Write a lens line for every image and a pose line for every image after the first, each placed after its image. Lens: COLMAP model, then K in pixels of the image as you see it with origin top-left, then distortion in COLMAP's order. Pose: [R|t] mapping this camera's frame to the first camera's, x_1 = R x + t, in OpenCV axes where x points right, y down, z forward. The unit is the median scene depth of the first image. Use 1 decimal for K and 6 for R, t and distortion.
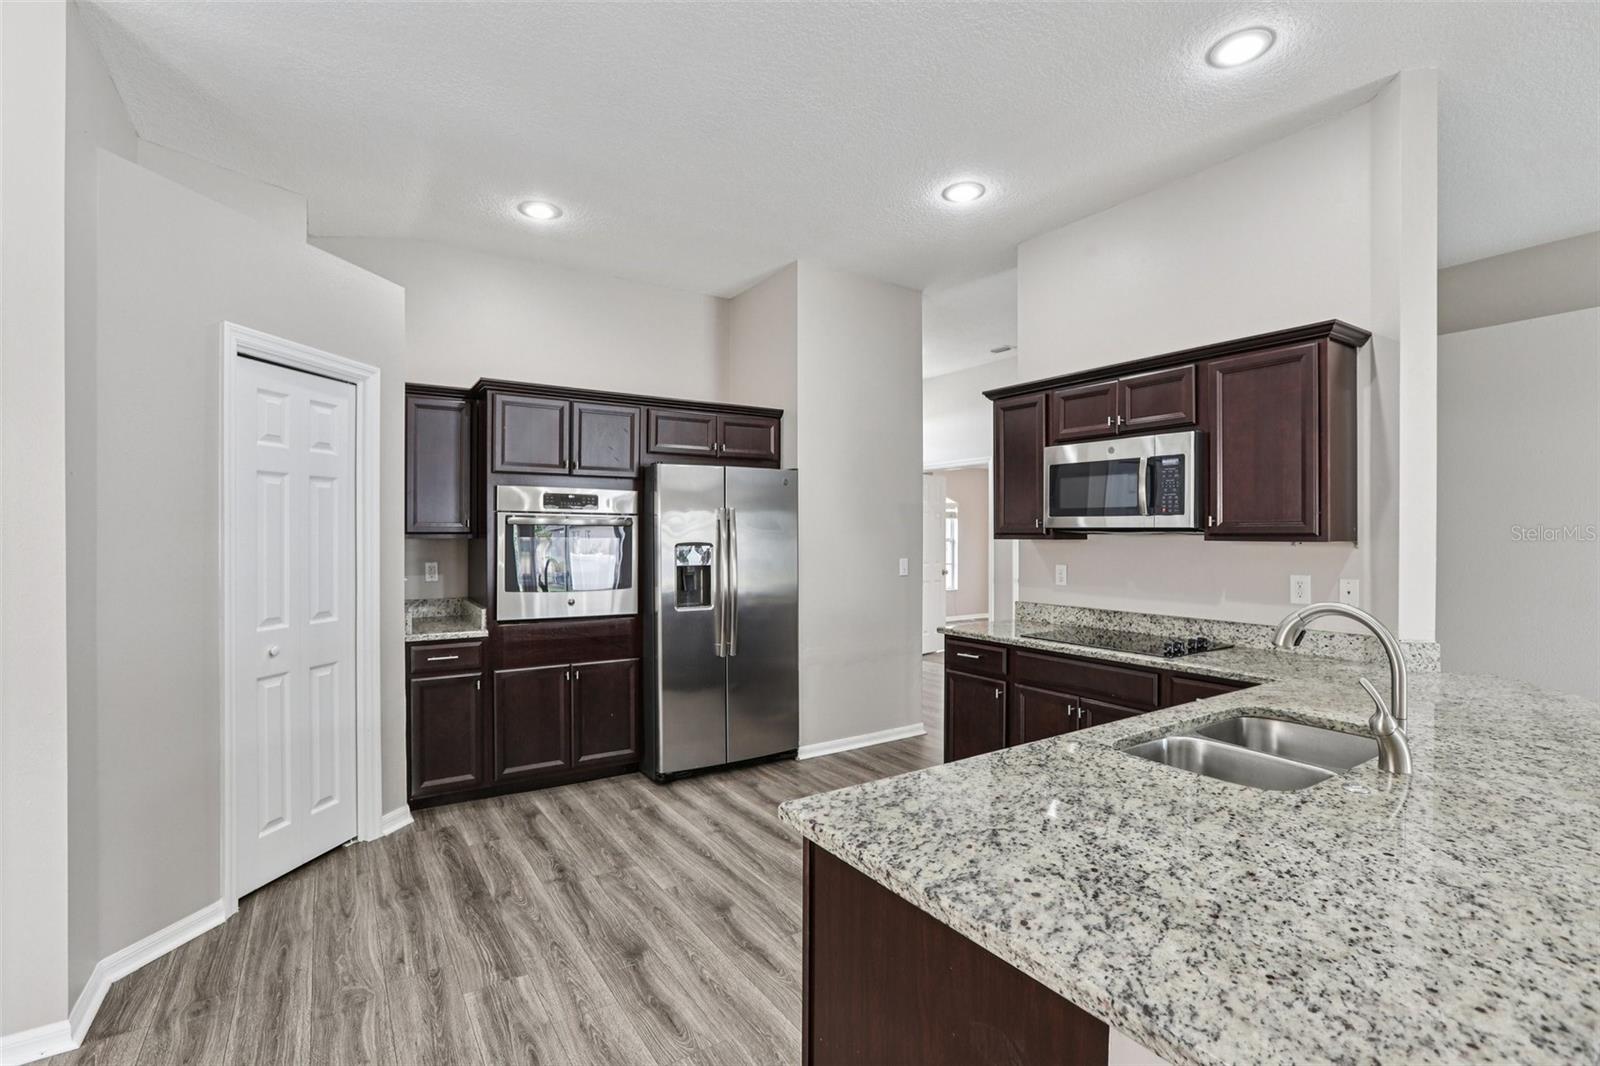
lens RADIAL K [[721.0, 0, 807.3], [0, 721.0, 537.1], [0, 0, 1]] dist [-0.021687, 0.007882]
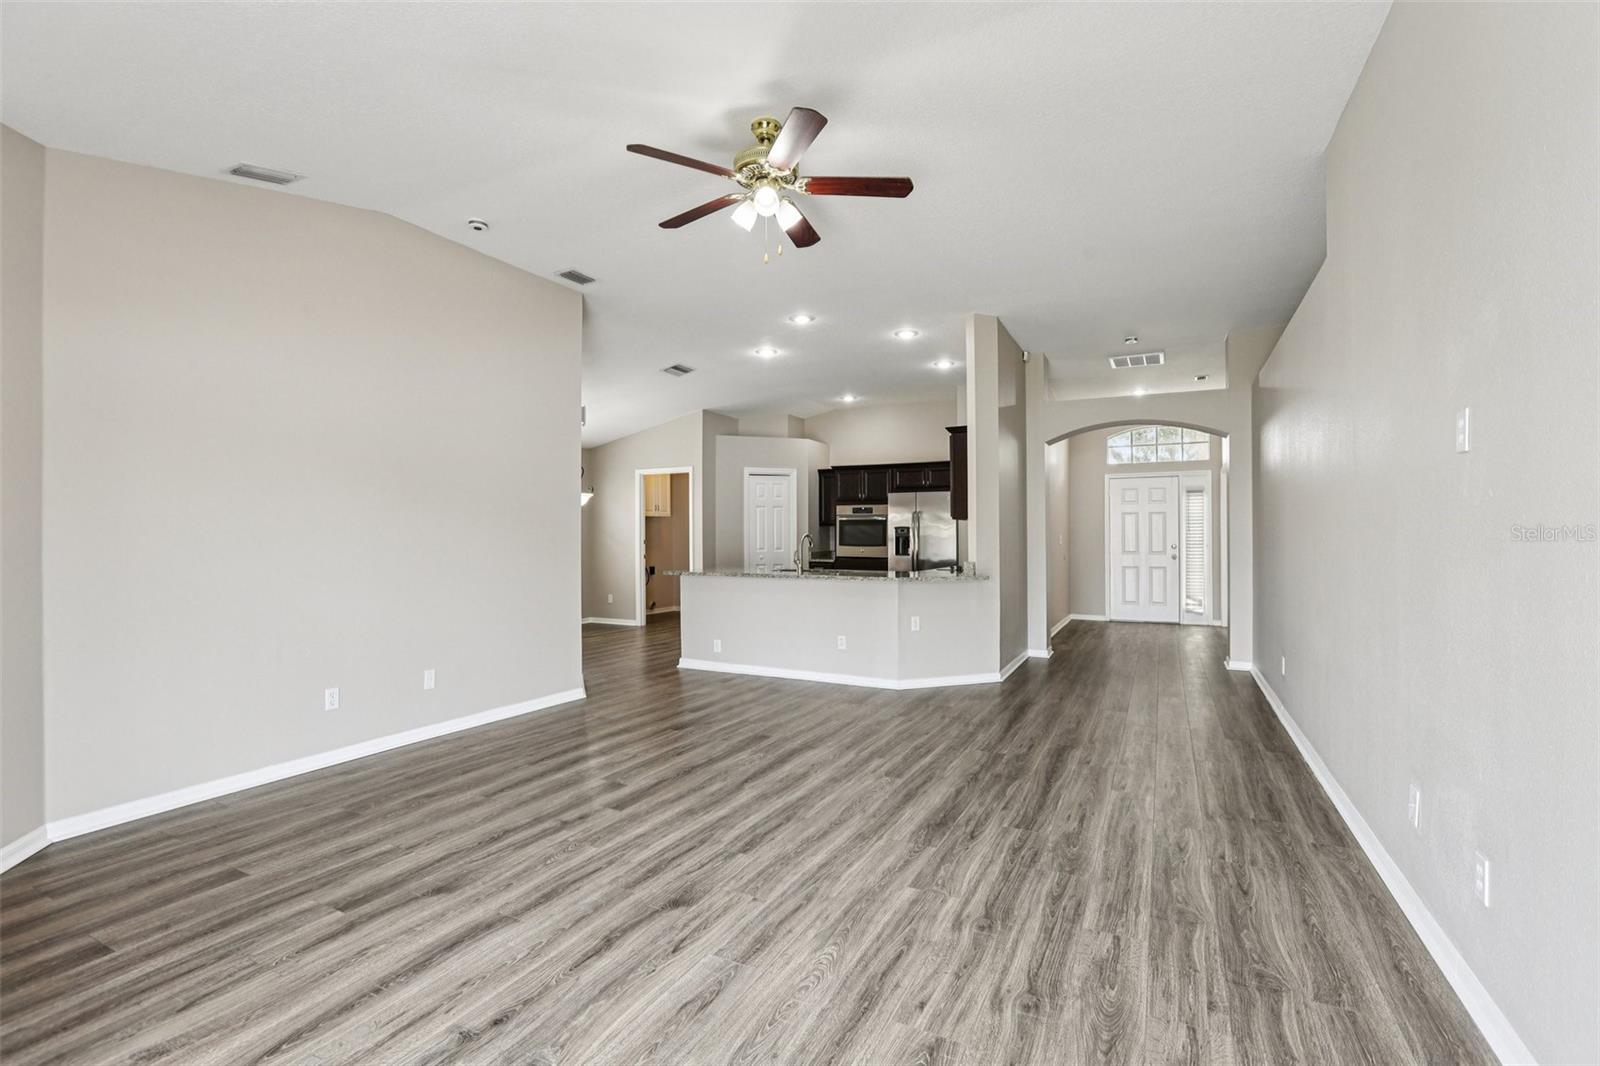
lens RADIAL K [[721.0, 0, 842.0], [0, 721.0, 533.1], [0, 0, 1]] dist [-0.021687, 0.007882]
pose [[0.539495, -0.003236, -0.841983, 2.239214], [-0.002818, 0.999980, -0.005648, 0.054913], [0.841984, 0.005419, 0.539475, -0.522951]]
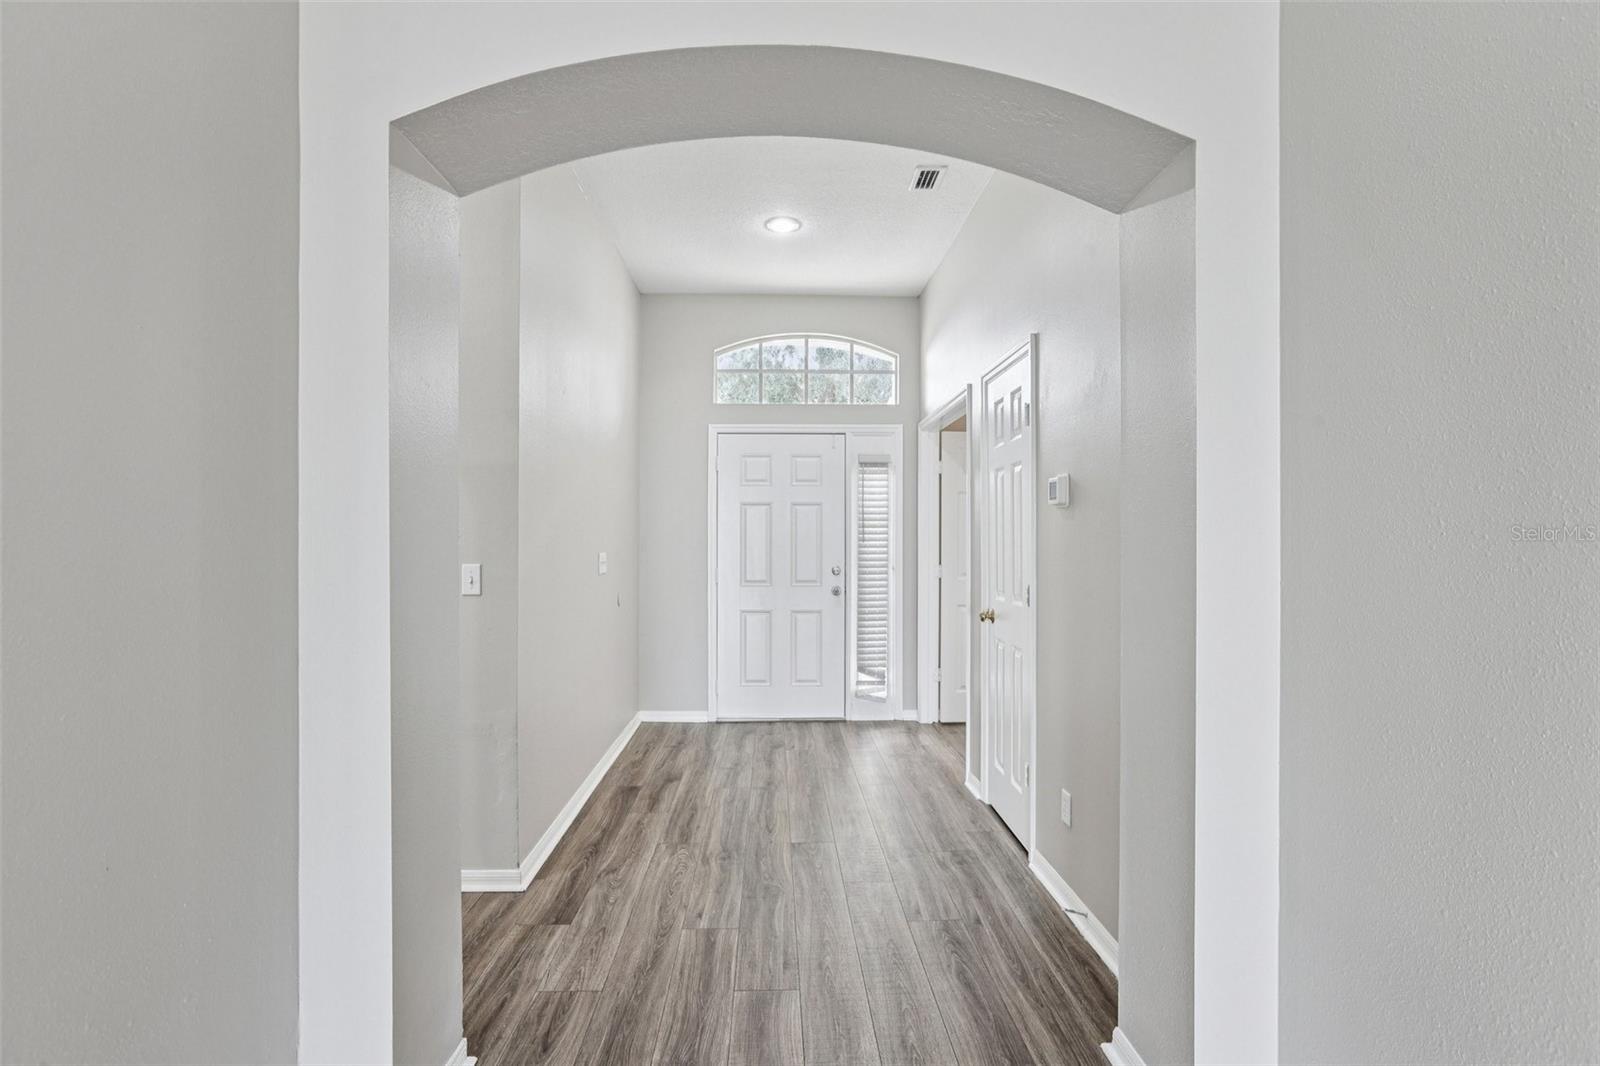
lens RADIAL K [[721.0, 0, 787.6], [0, 721.0, 531.9], [0, 0, 1]] dist [-0.021687, 0.007882]
pose [[0.849481, -0.000791, -0.527619, 1.041410], [-0.003832, 0.999963, -0.007668, 0.014433], [0.527606, 0.008536, 0.849446, 1.095977]]
